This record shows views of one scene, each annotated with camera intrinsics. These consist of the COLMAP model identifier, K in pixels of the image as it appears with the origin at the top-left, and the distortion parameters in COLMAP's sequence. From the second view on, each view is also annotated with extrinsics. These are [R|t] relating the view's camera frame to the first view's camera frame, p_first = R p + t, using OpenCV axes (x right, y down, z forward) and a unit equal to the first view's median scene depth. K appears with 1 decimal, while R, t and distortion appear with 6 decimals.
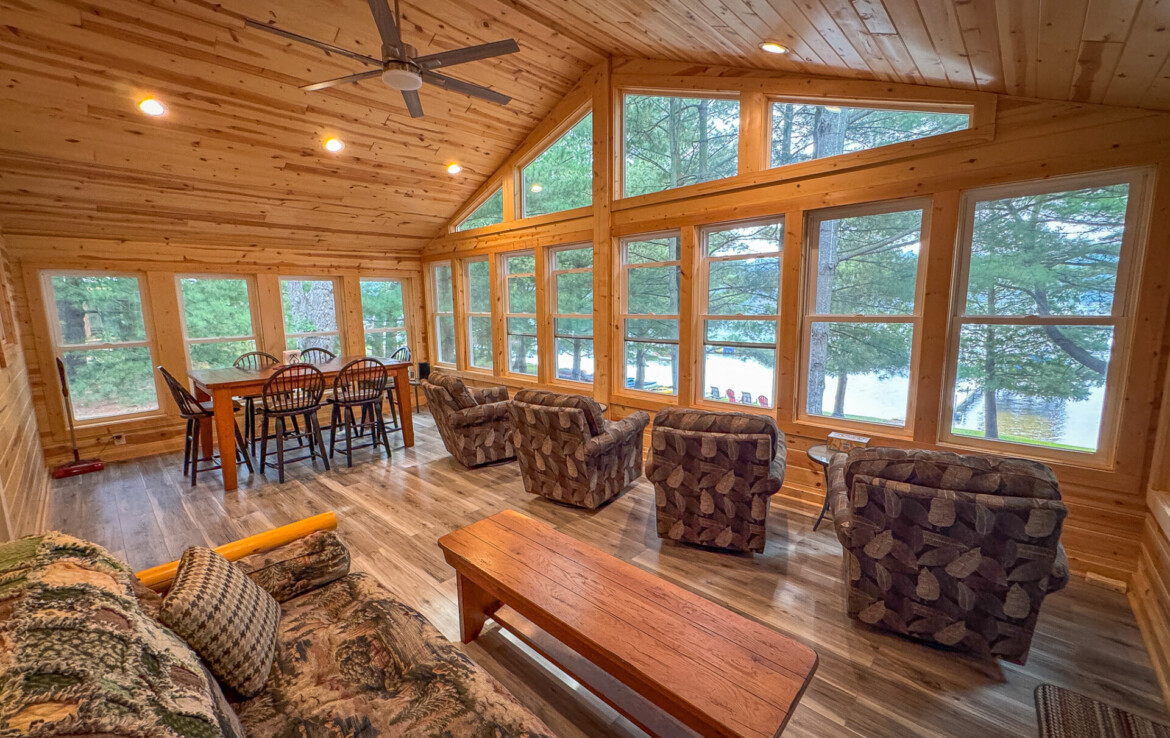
lens RADIAL K [[469.2, 0, 583.9], [0, 469.2, 368.0], [0, 0, 1]] dist [-0.001878, -0.000070]
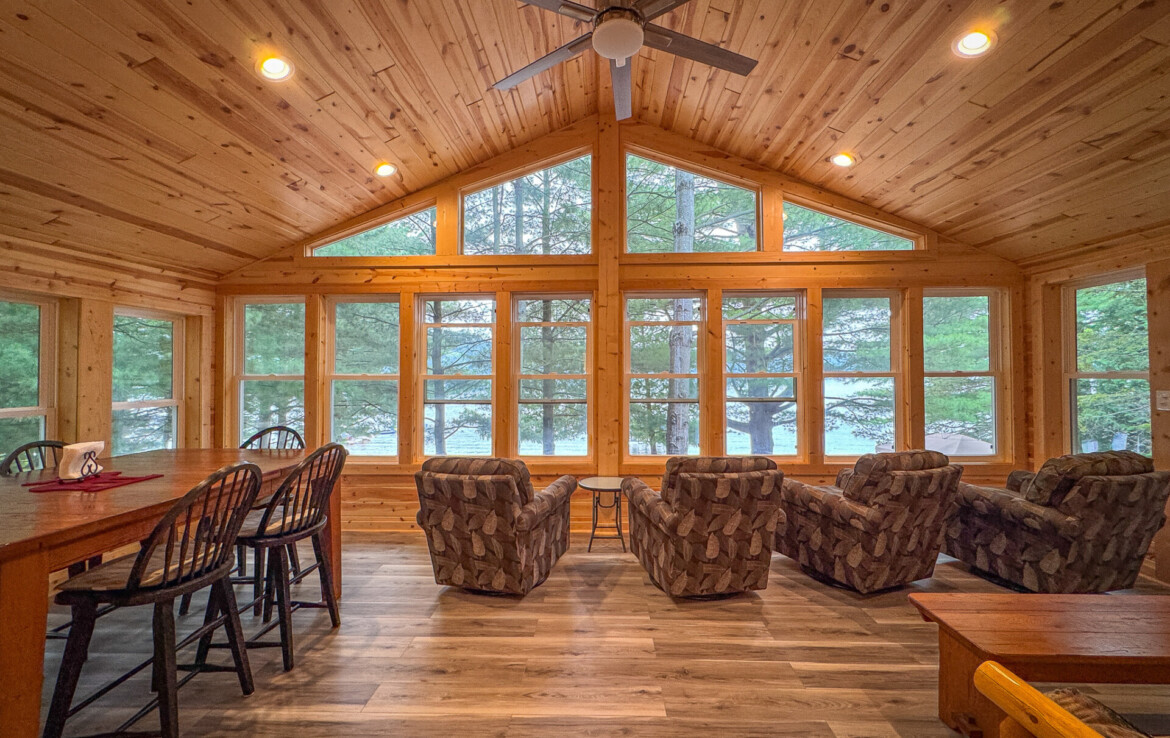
lens RADIAL K [[469.2, 0, 586.5], [0, 469.2, 368.6], [0, 0, 1]] dist [-0.001878, -0.000070]
pose [[0.752076, 0.024260, 0.658630, -0.555764], [0.084393, 0.987551, -0.132741, -0.009333], [-0.653651, 0.155415, 0.740666, 0.355027]]
